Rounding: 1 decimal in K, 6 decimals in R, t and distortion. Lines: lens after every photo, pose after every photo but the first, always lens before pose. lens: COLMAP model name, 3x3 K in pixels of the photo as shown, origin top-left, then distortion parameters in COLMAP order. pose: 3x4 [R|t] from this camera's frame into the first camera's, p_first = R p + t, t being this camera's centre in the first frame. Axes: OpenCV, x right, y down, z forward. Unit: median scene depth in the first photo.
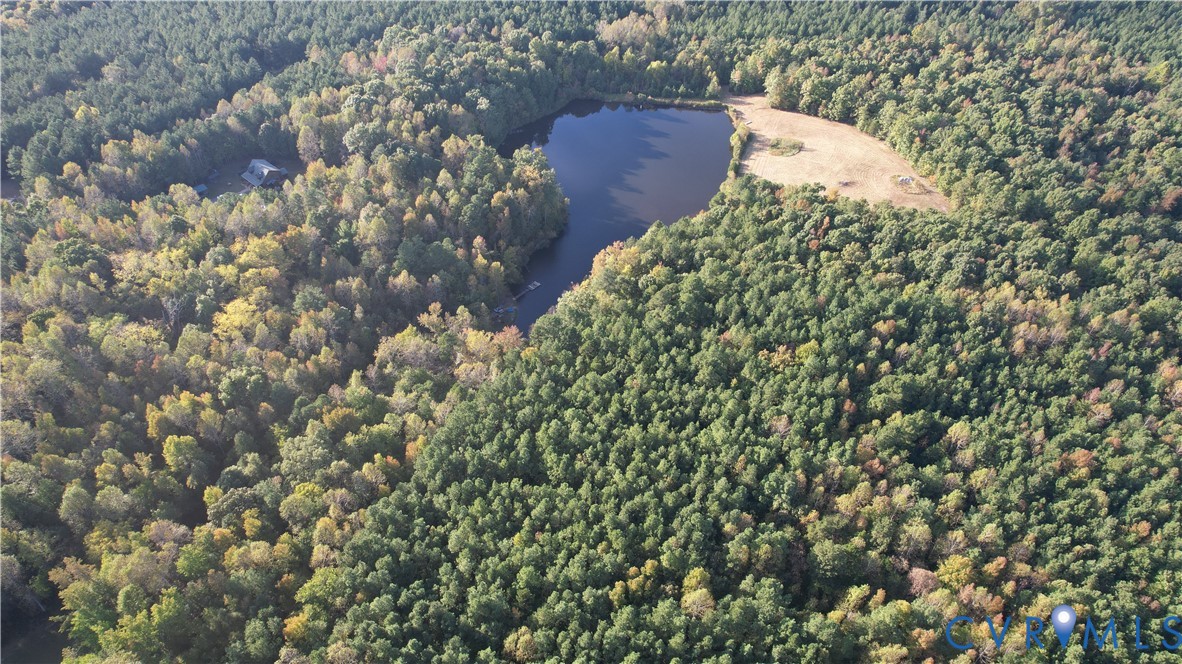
lens RADIAL K [[925.6, 0, 591.0], [0, 925.6, 332.0], [0, 0, 1]] dist [-0.096345, 0.106382]
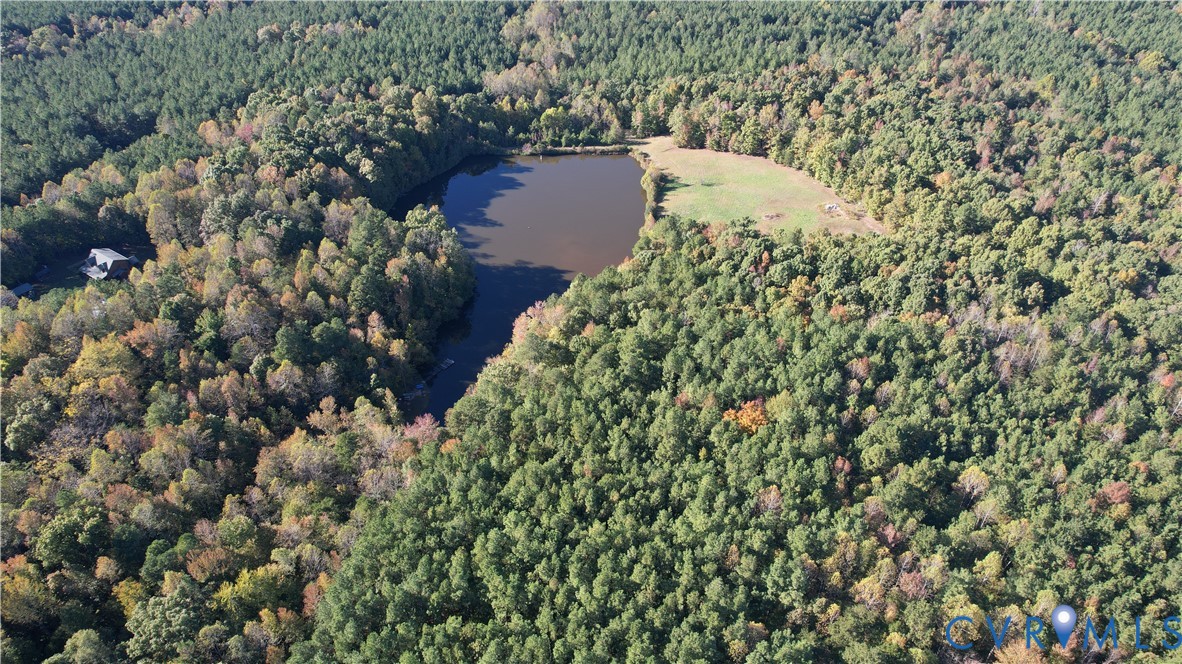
lens RADIAL K [[925.6, 0, 591.0], [0, 925.6, 332.0], [0, 0, 1]] dist [-0.096345, 0.106382]
pose [[0.989094, -0.106024, 0.102235, -0.013273], [0.113199, 0.991303, -0.067119, -0.006601], [-0.094229, 0.077960, 0.992493, 0.139702]]
